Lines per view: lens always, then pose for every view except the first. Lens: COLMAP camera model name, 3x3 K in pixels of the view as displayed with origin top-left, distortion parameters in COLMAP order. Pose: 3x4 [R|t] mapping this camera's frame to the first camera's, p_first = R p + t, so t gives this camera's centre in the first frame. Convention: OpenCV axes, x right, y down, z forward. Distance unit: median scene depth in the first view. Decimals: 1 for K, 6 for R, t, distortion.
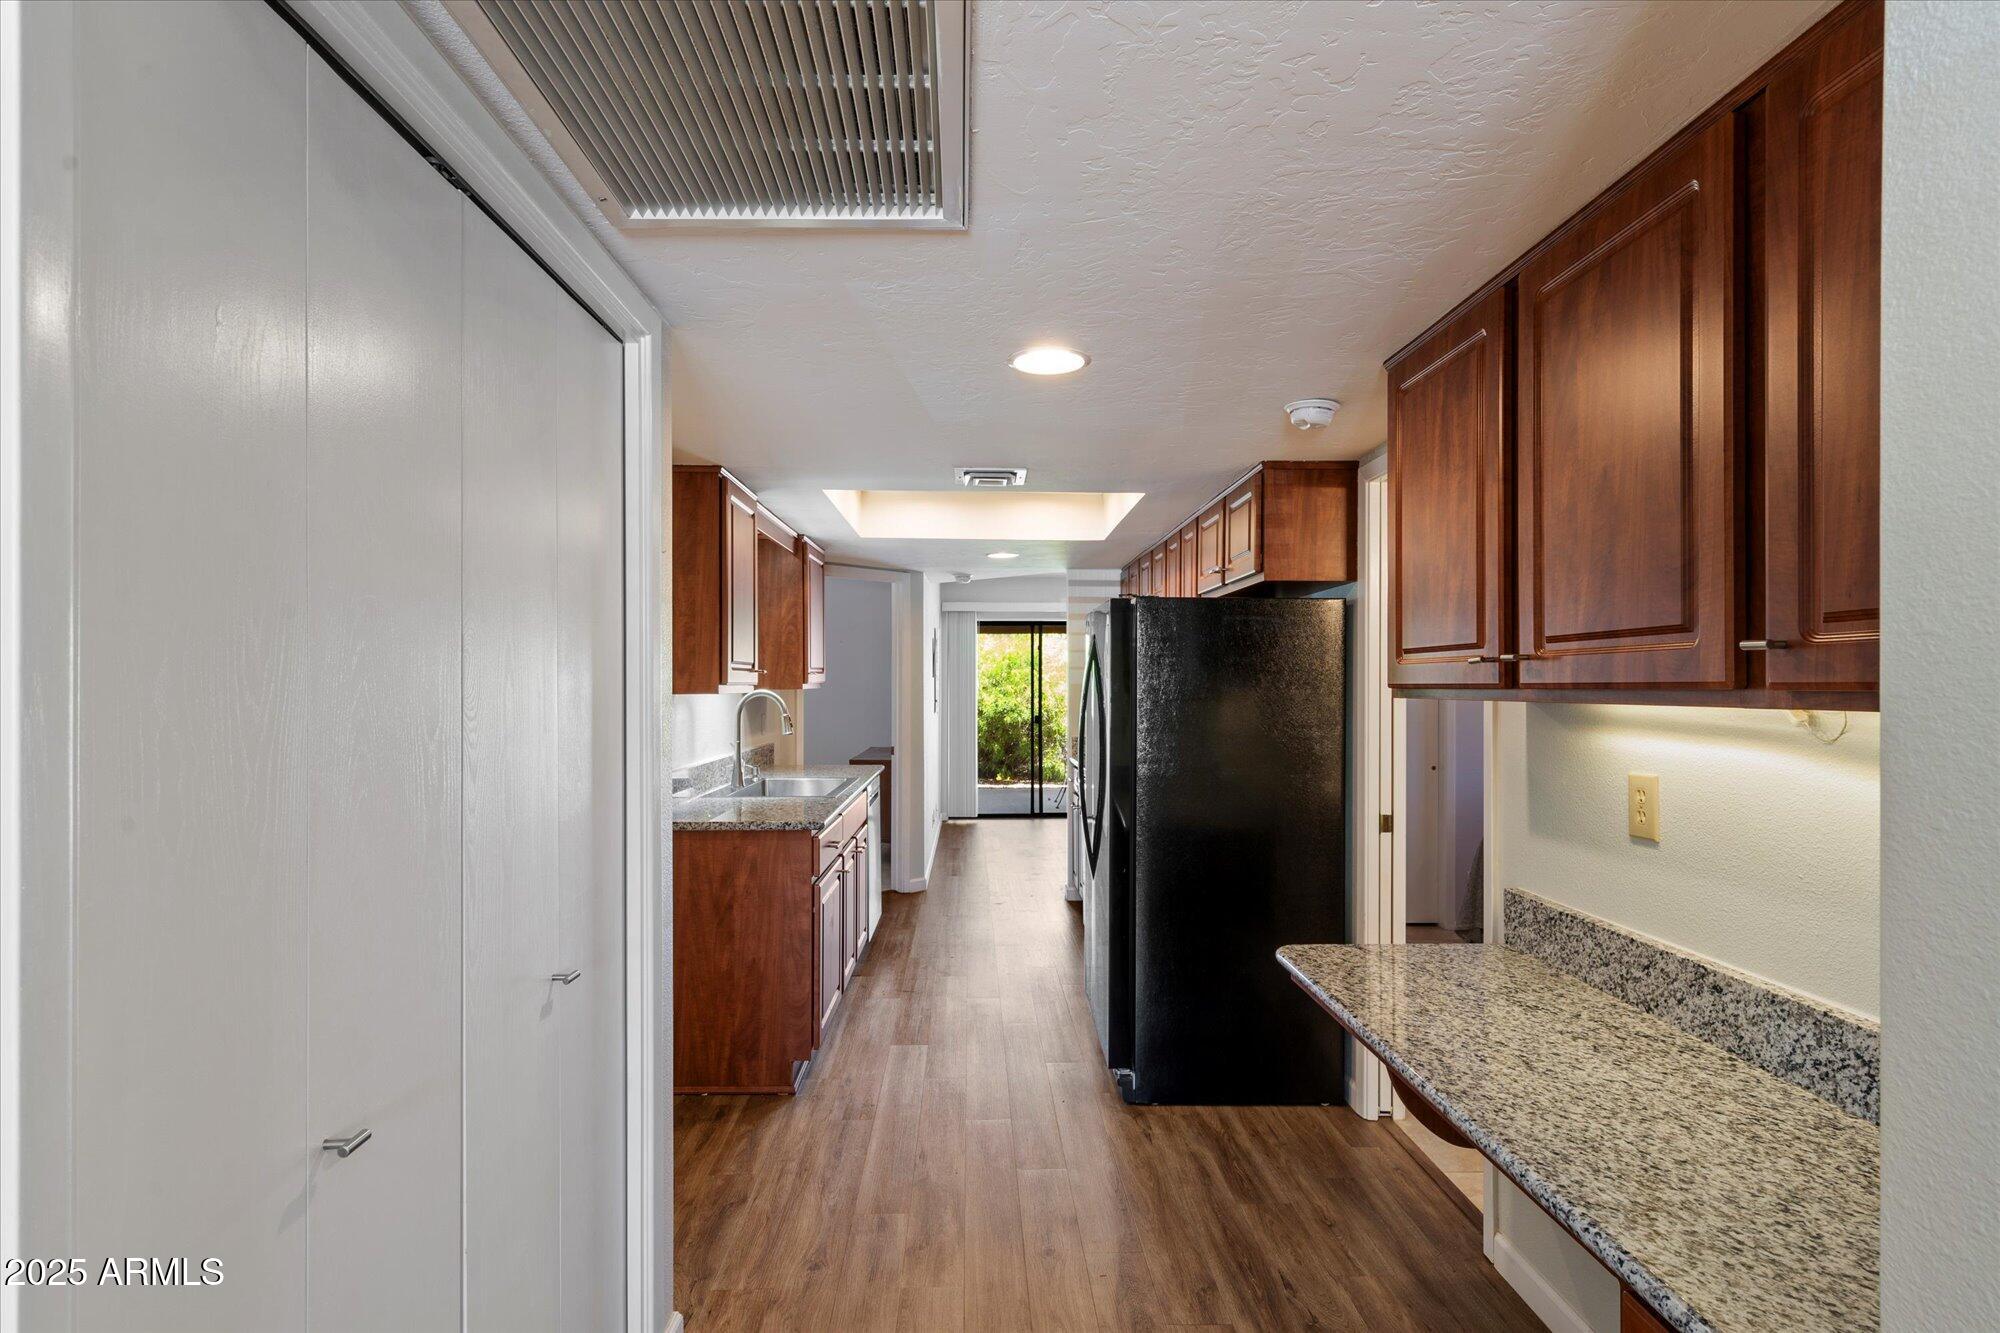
lens RADIAL K [[908.9, 0, 993.9], [0, 908.9, 683.8], [0, 0, 1]] dist [0.021368, 0.000112]
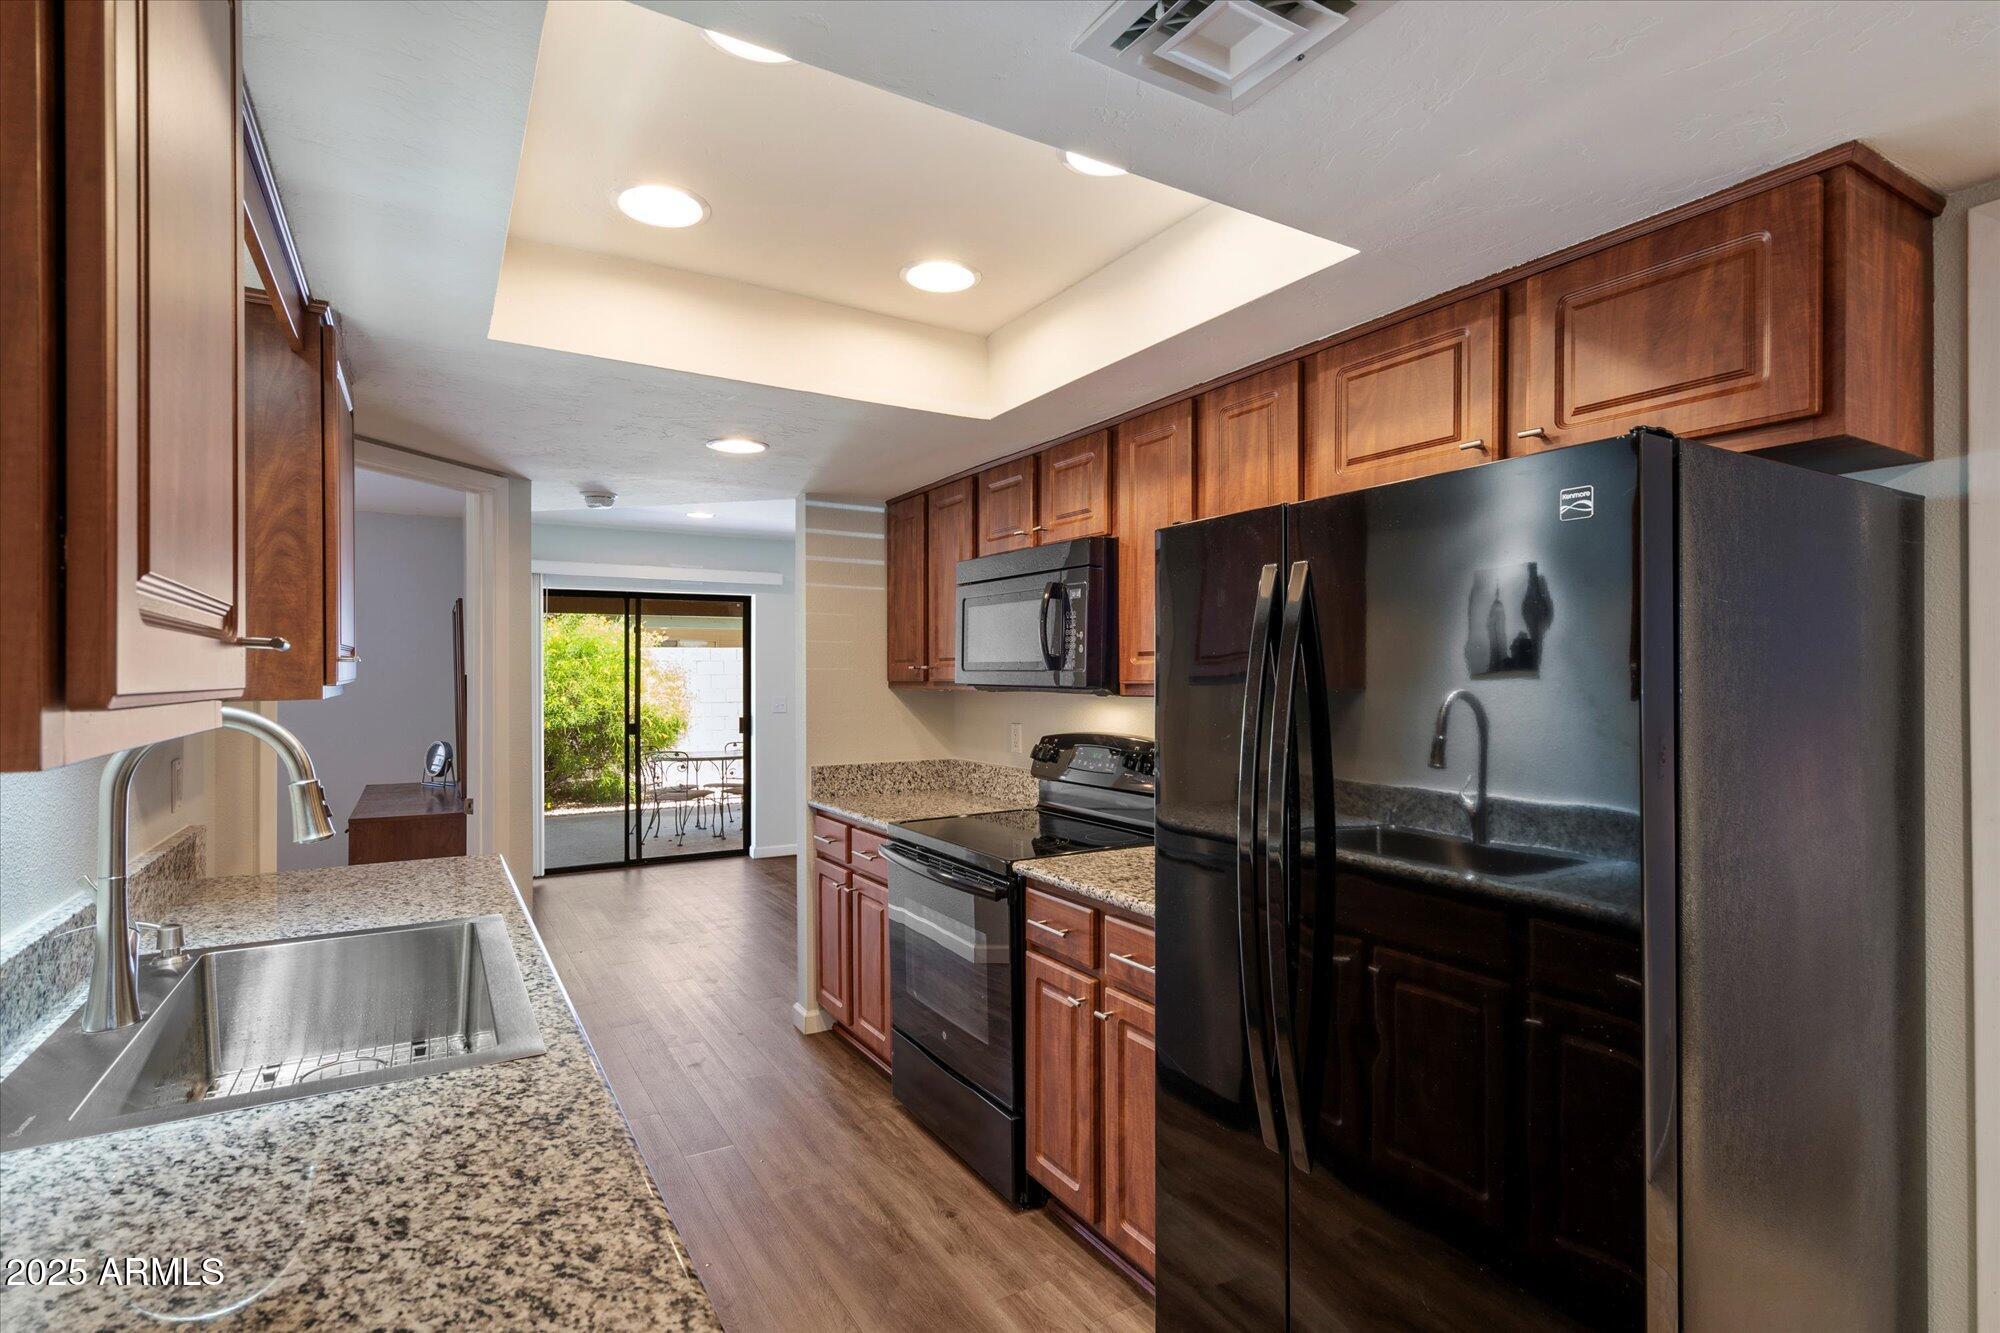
lens RADIAL K [[944.0, 0, 995.3], [0, 944.0, 673.9], [0, 0, 1]] dist [-0.000473, -0.000117]
pose [[0.875017, 0.004448, 0.484072, -0.114181], [-0.001766, 0.999980, -0.005996, -0.002065], [-0.484089, 0.004392, 0.875007, 0.373478]]
